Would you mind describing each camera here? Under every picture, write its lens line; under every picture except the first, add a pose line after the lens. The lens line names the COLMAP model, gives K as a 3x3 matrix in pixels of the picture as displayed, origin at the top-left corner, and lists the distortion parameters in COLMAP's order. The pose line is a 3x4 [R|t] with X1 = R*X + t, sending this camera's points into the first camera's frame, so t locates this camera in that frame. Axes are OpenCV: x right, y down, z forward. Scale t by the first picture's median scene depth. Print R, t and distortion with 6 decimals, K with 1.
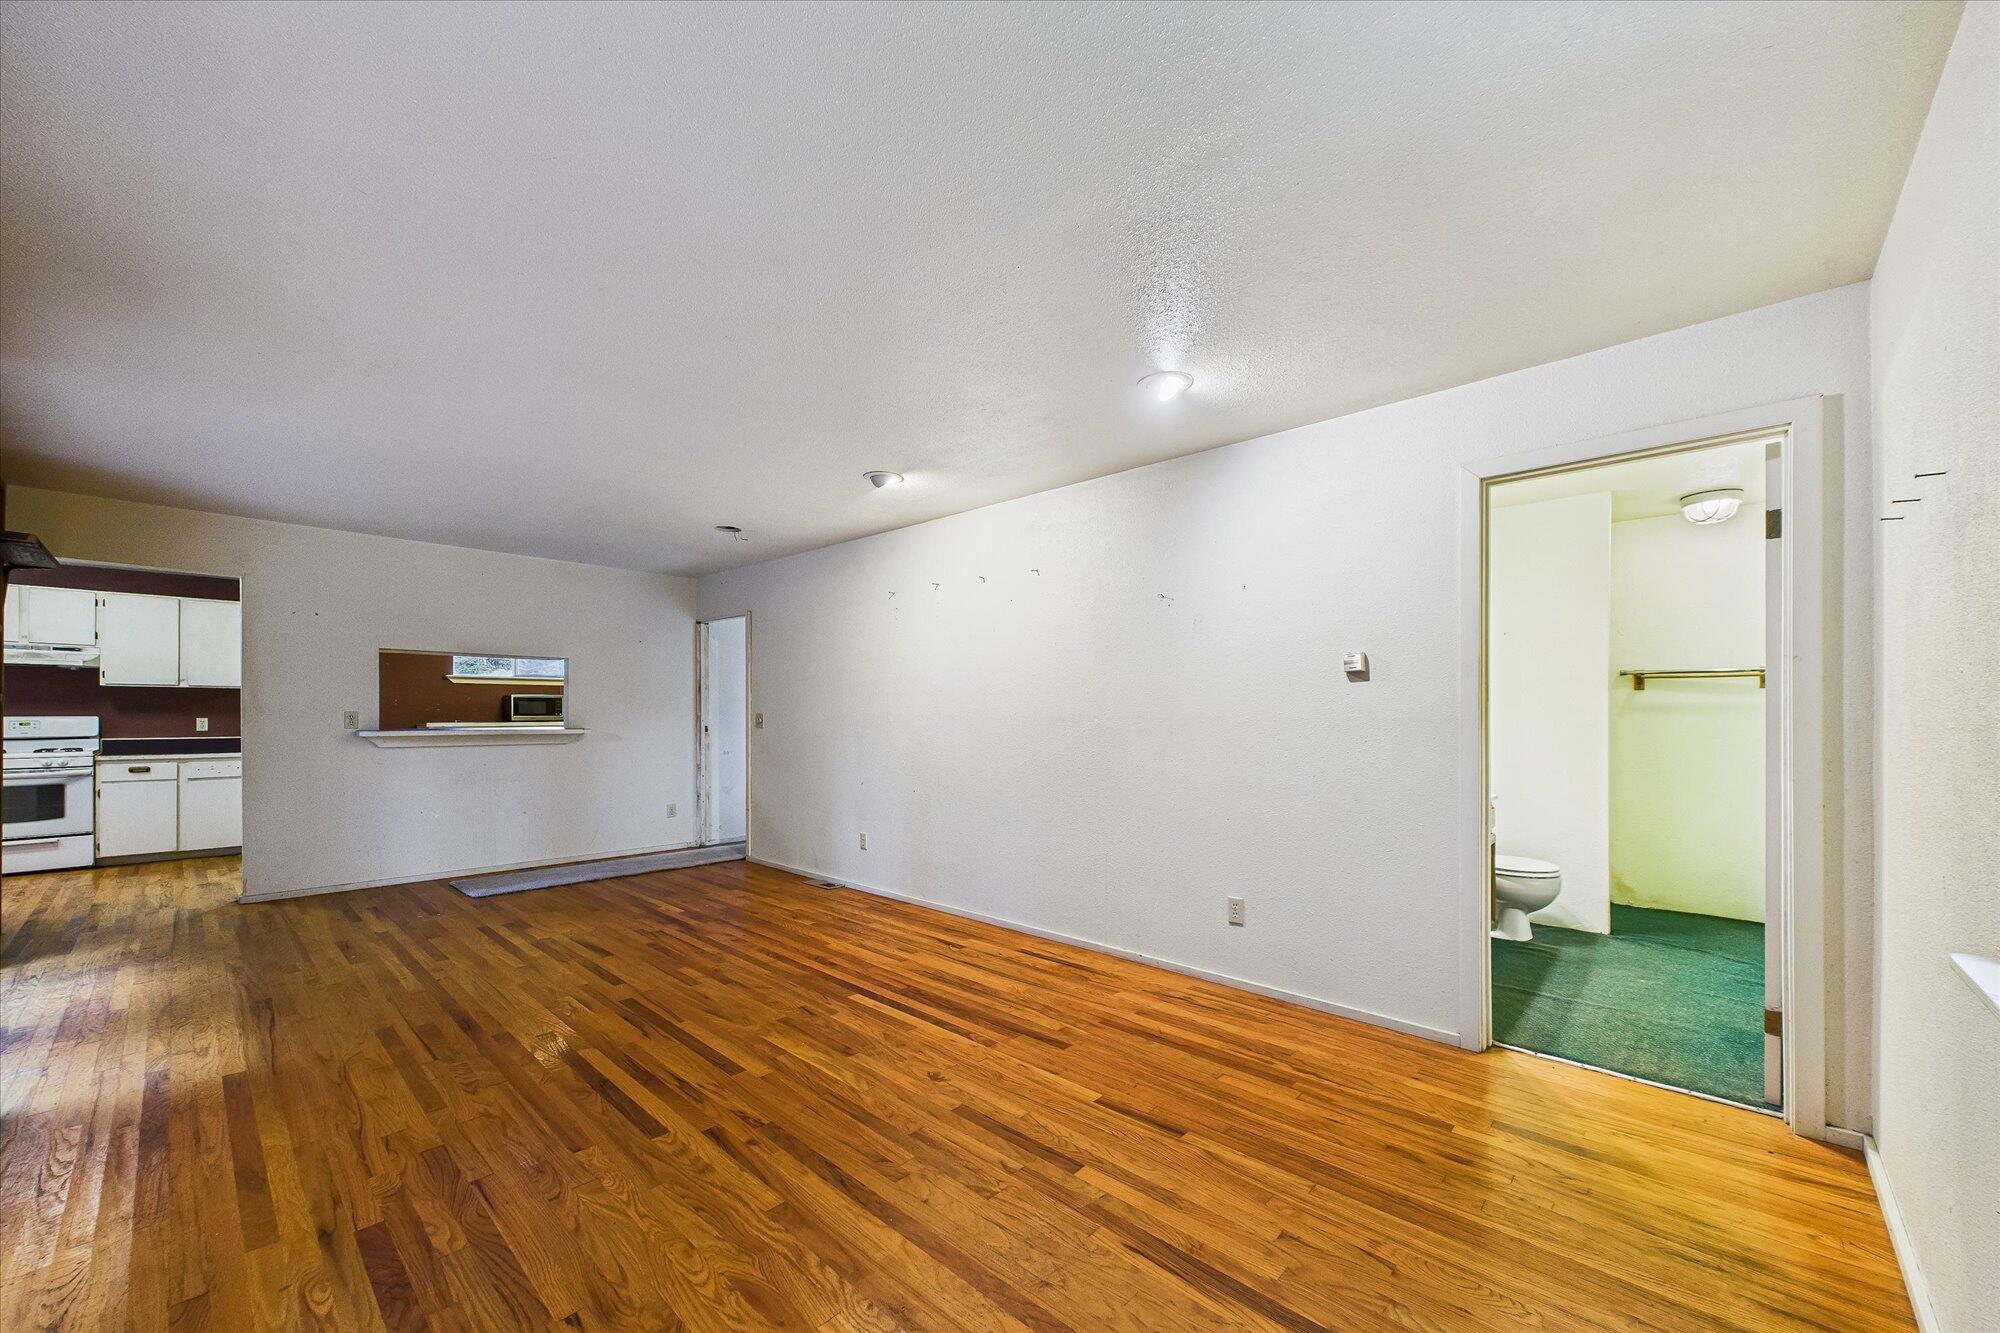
lens RADIAL K [[766.5, 0, 995.0], [0, 766.5, 709.0], [0, 0, 1]] dist [0.000272, 0.000070]
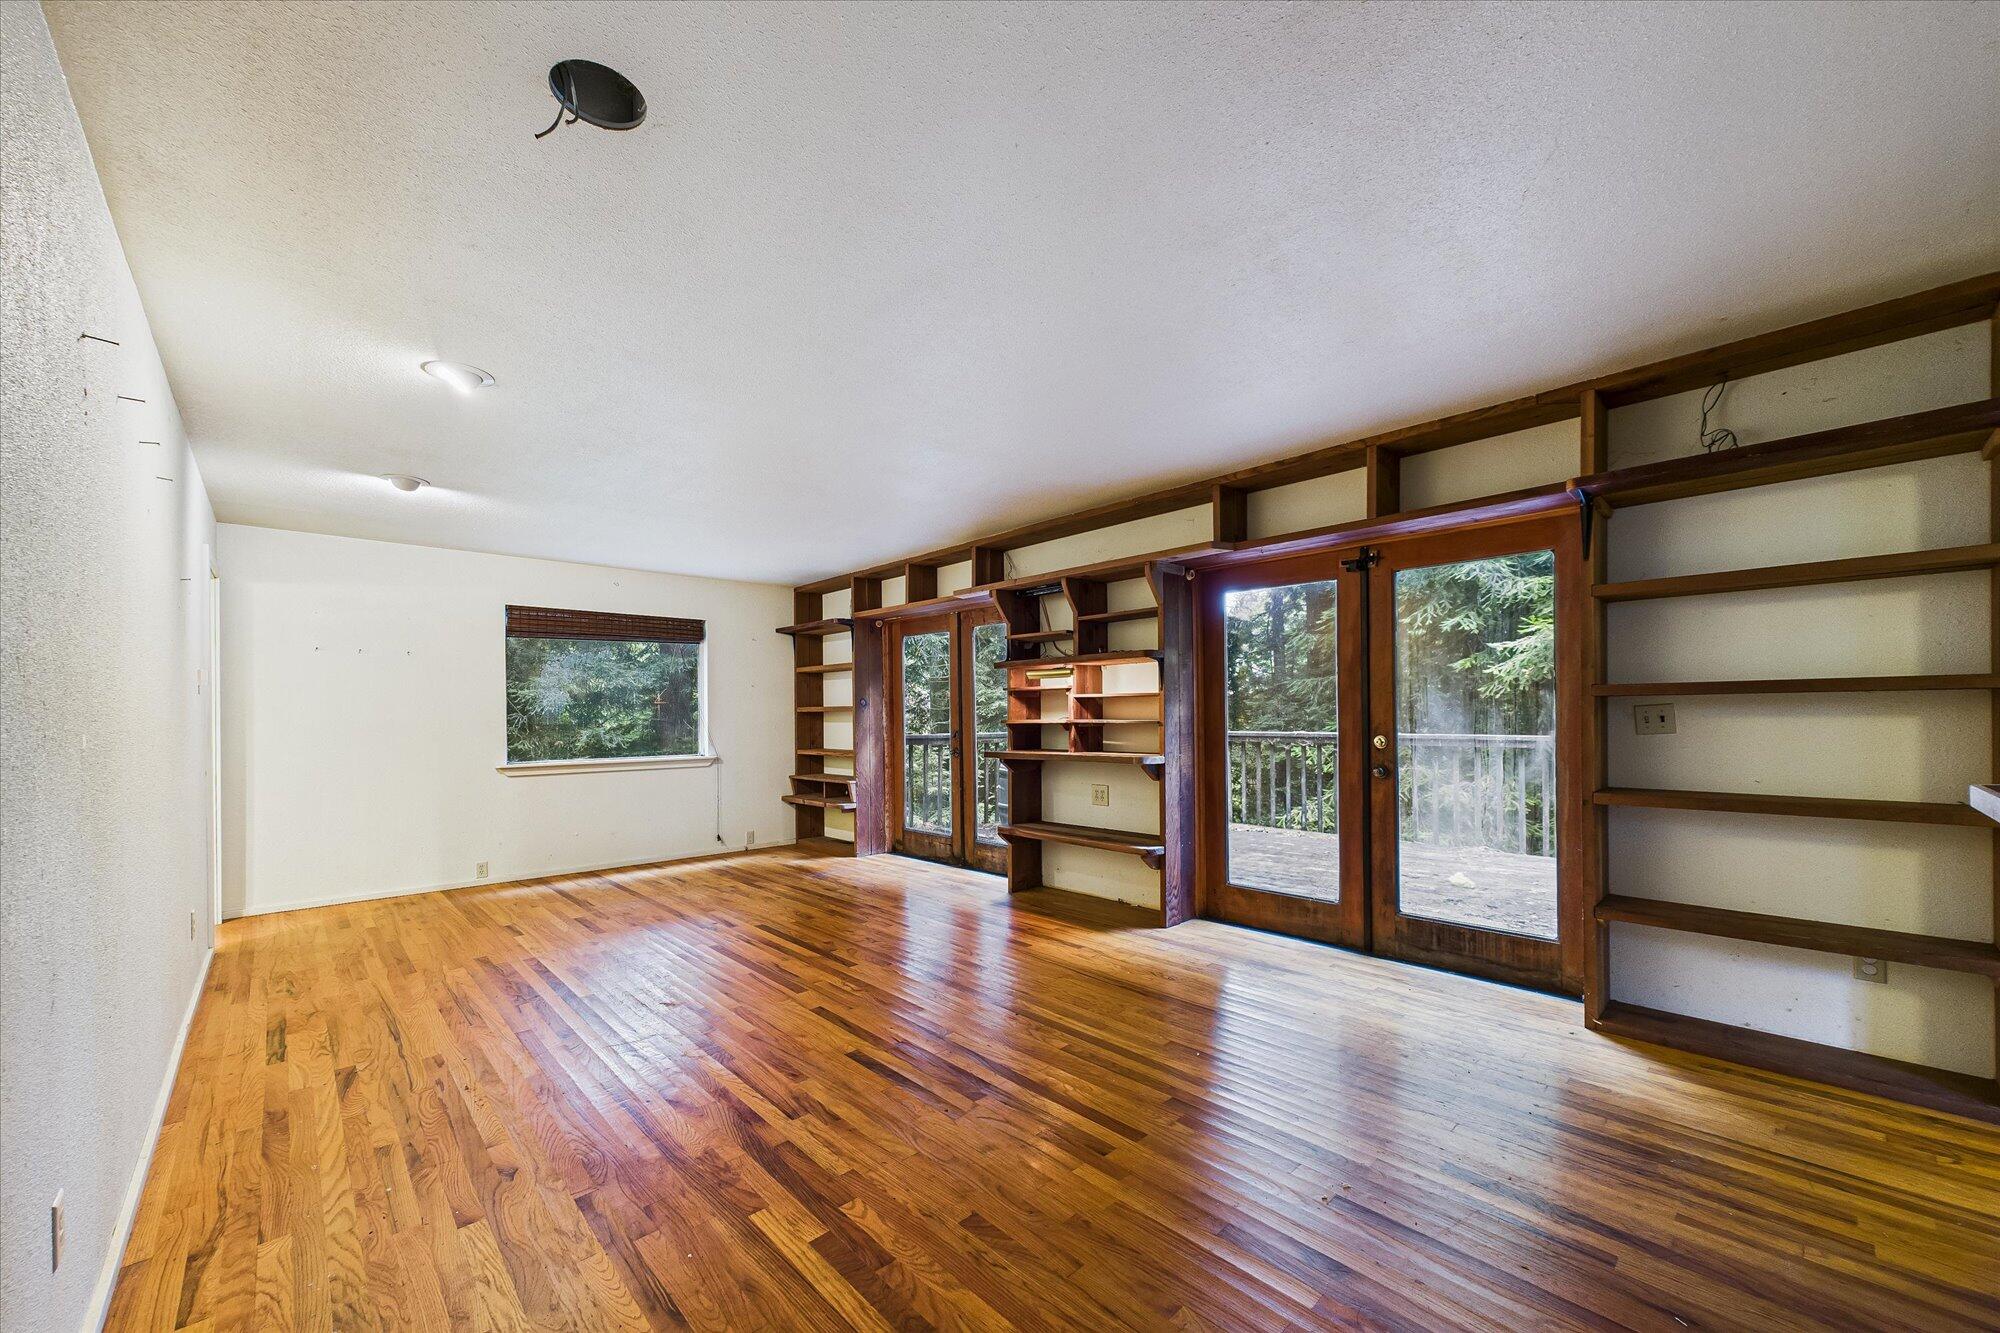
lens RADIAL K [[766.5, 0, 997.0], [0, 766.5, 717.9], [0, 0, 1]] dist [0.000272, 0.000070]
pose [[-0.997711, 0.006147, 0.067337, -0.641708], [0.006214, 0.999980, 0.000792, 0.006428], [-0.067330, 0.001209, -0.997730, 1.587344]]
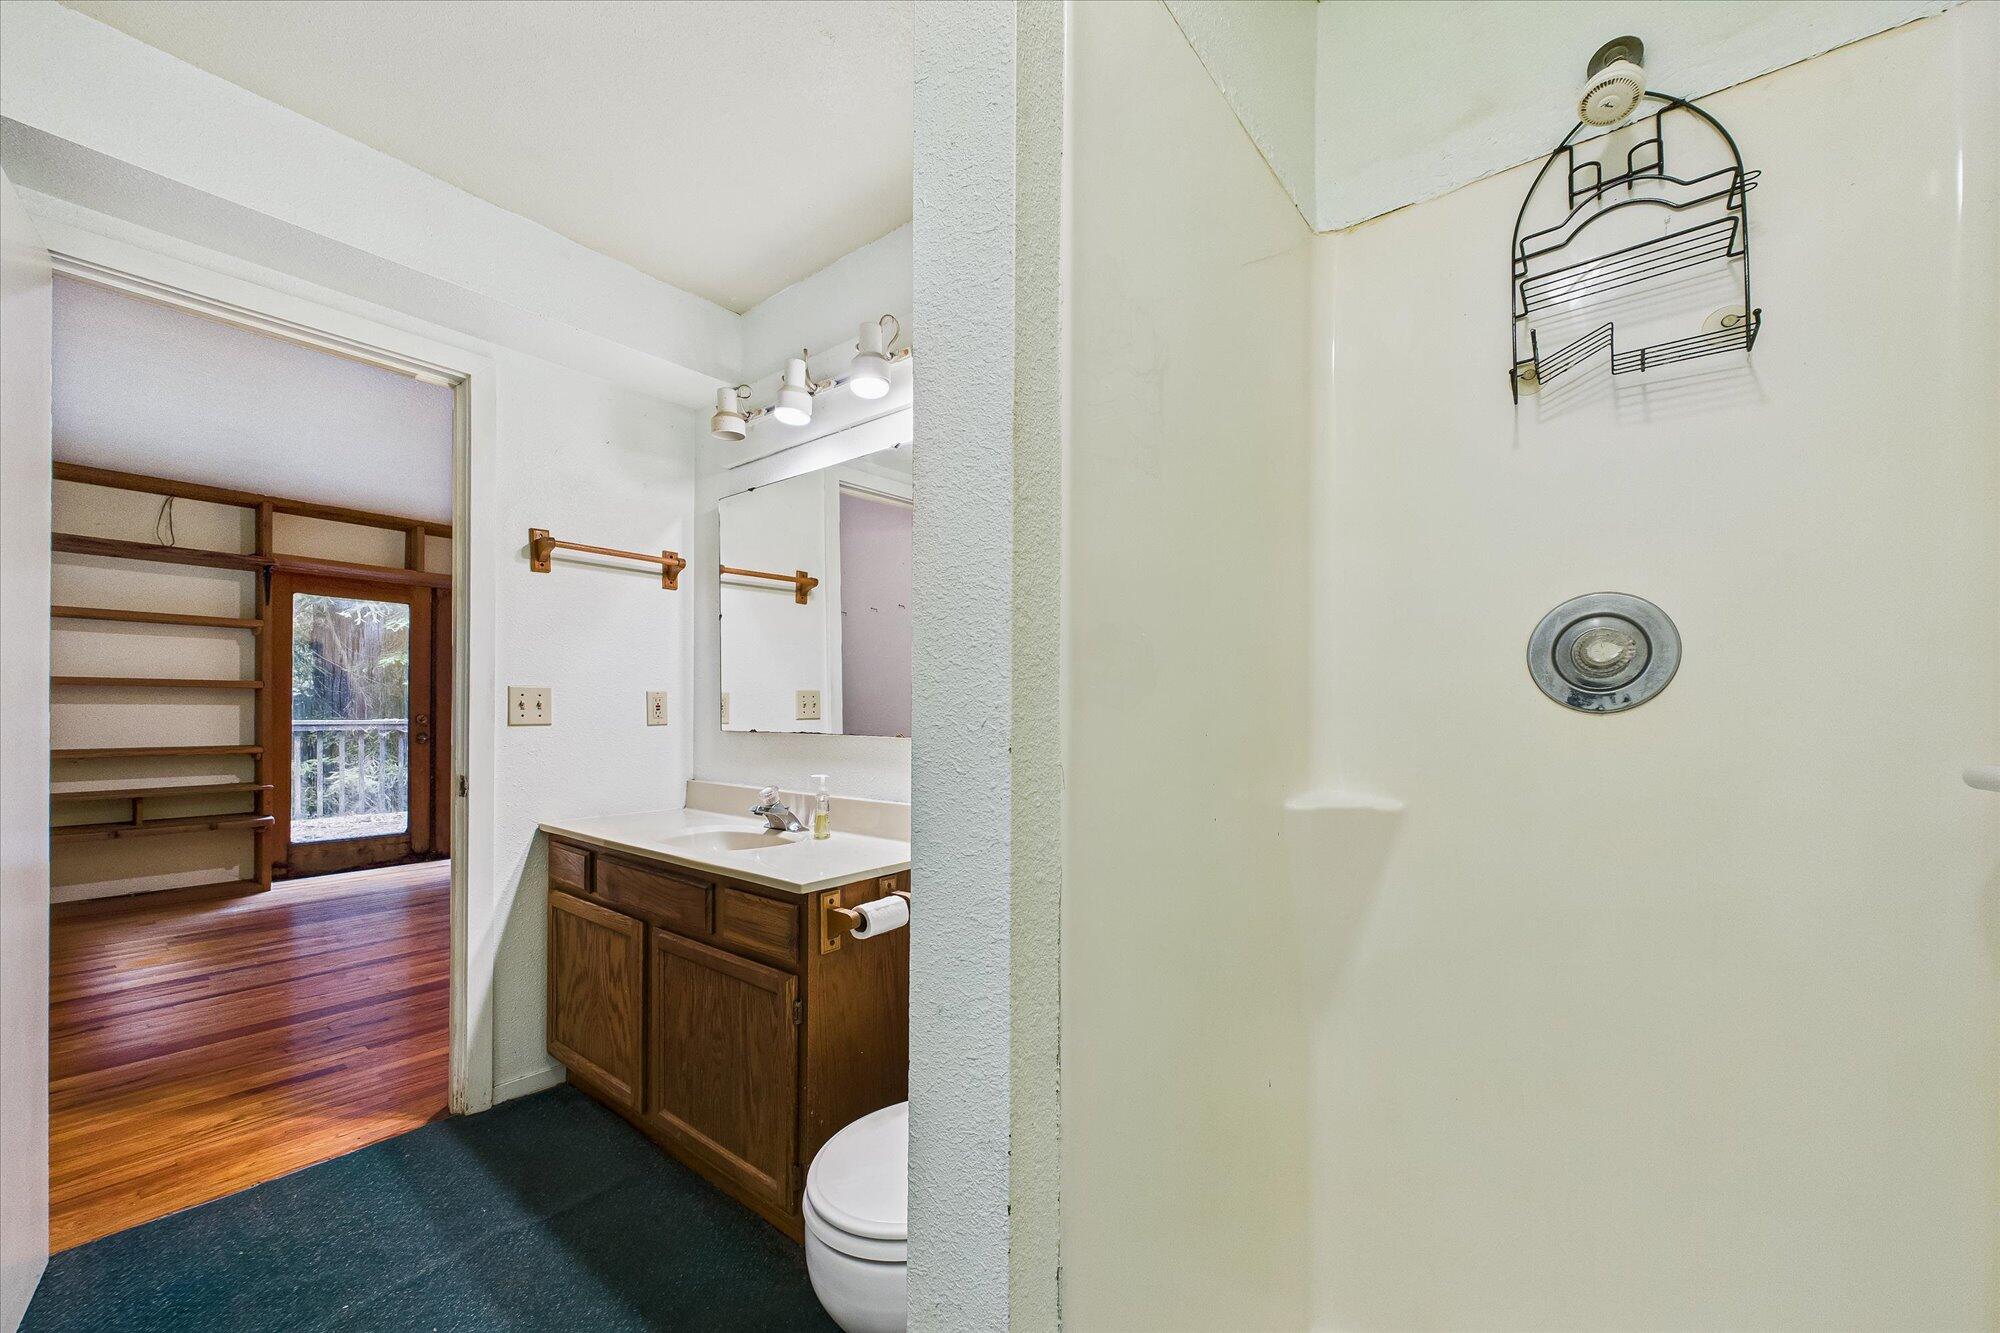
lens RADIAL K [[766.5, 0, 1001.8], [0, 766.5, 711.2], [0, 0, 1]] dist [0.000272, 0.000070]
pose [[0.080117, 0.001758, -0.996784, 0.996918], [-0.002128, 0.999996, 0.001592, 0.021225], [0.996783, 0.001993, 0.080120, 1.019055]]
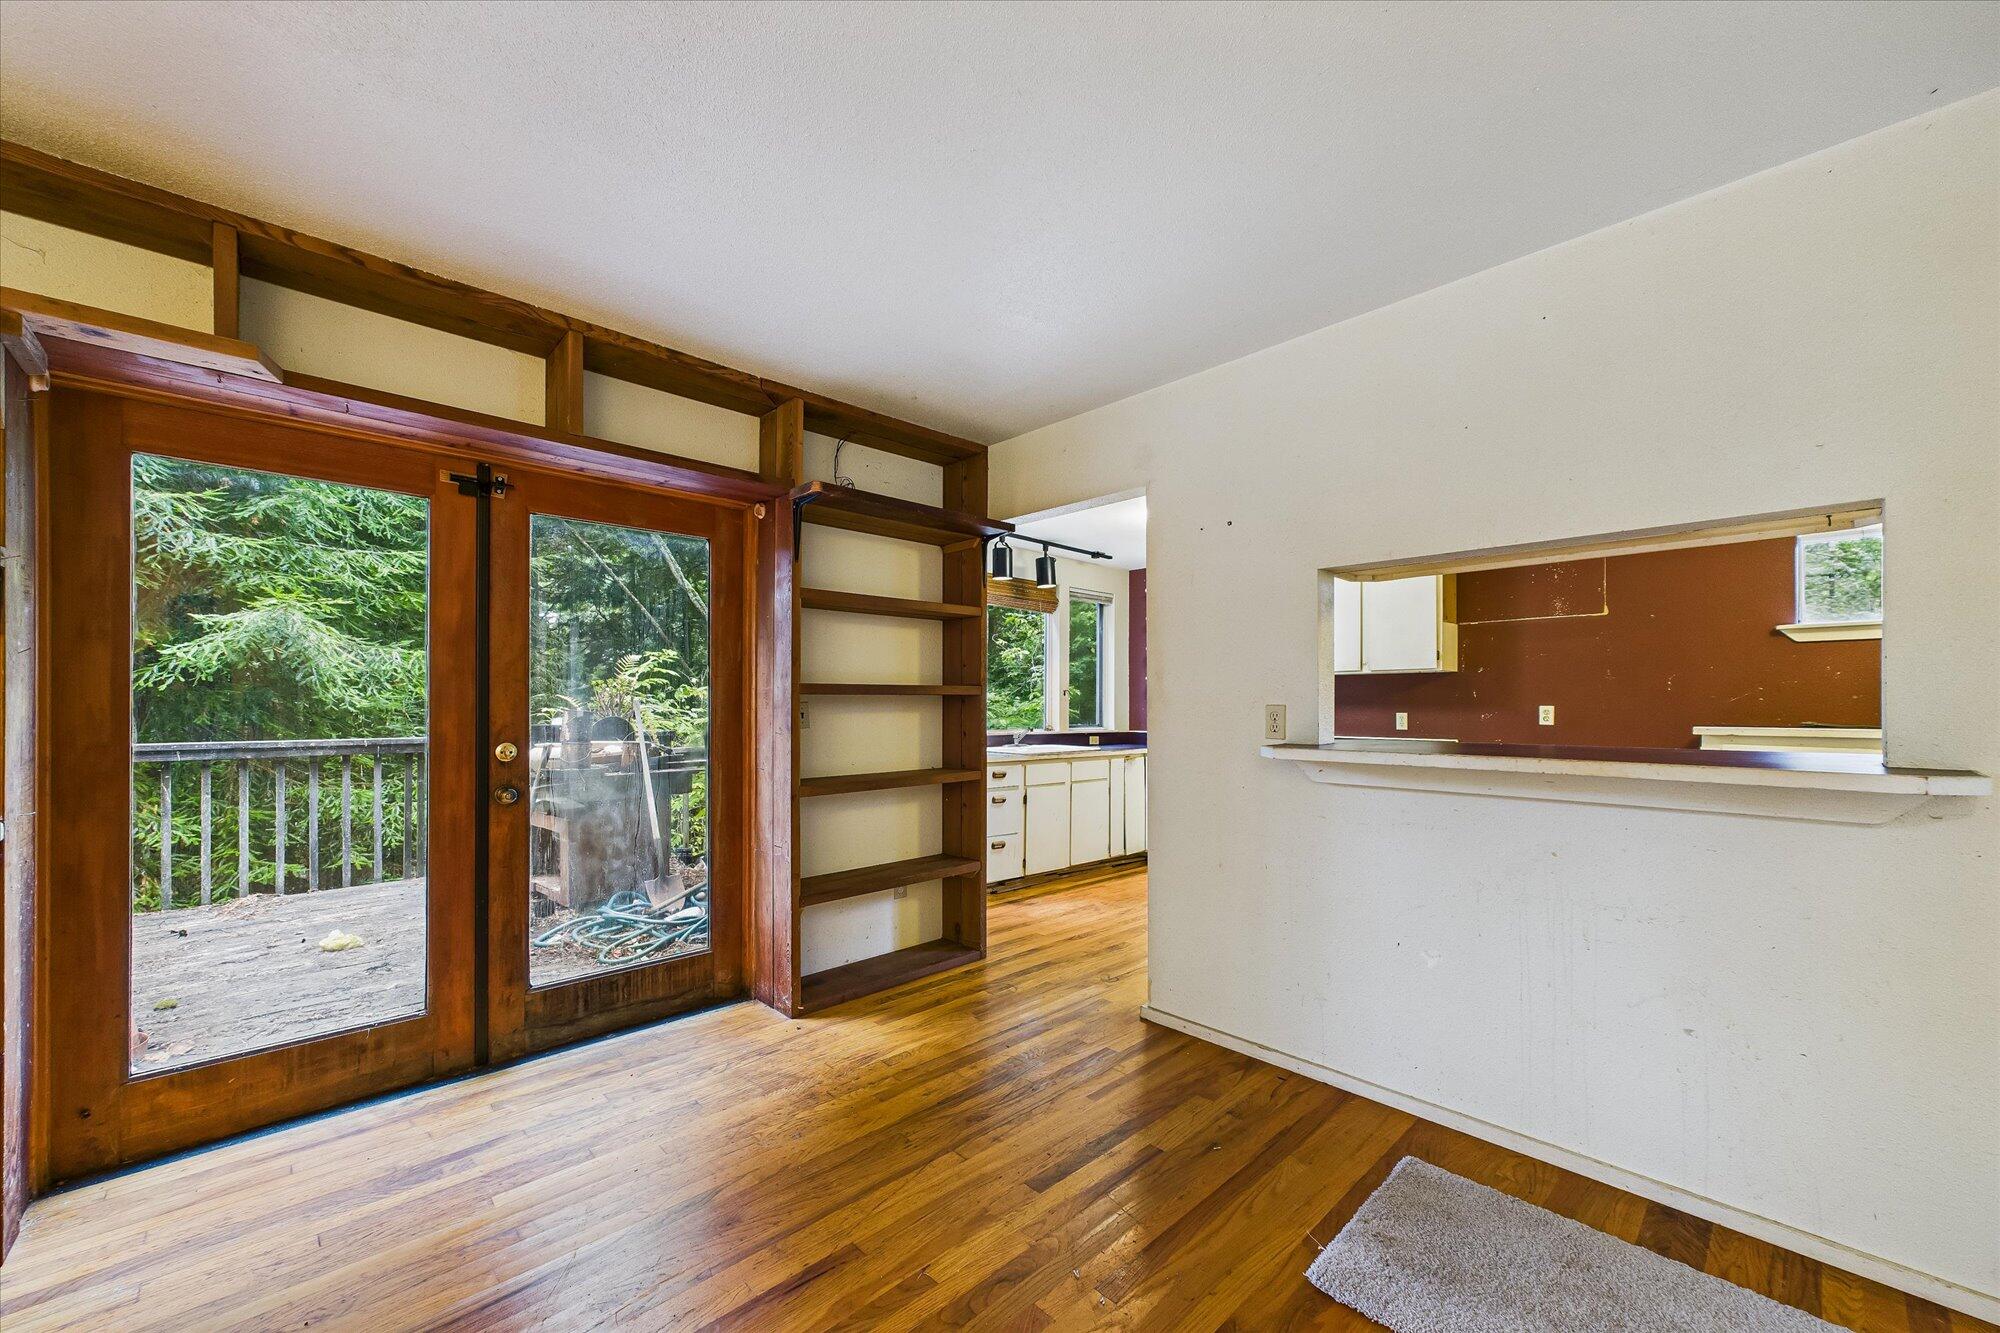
lens RADIAL K [[766.5, 0, 1001.8], [0, 766.5, 702.0], [0, 0, 1]] dist [0.000272, 0.000070]
pose [[-0.055281, -0.004775, -0.998459, -0.424040], [0.006657, 0.999965, -0.005151, 0.003432], [0.998449, -0.006931, -0.055247, 1.083121]]
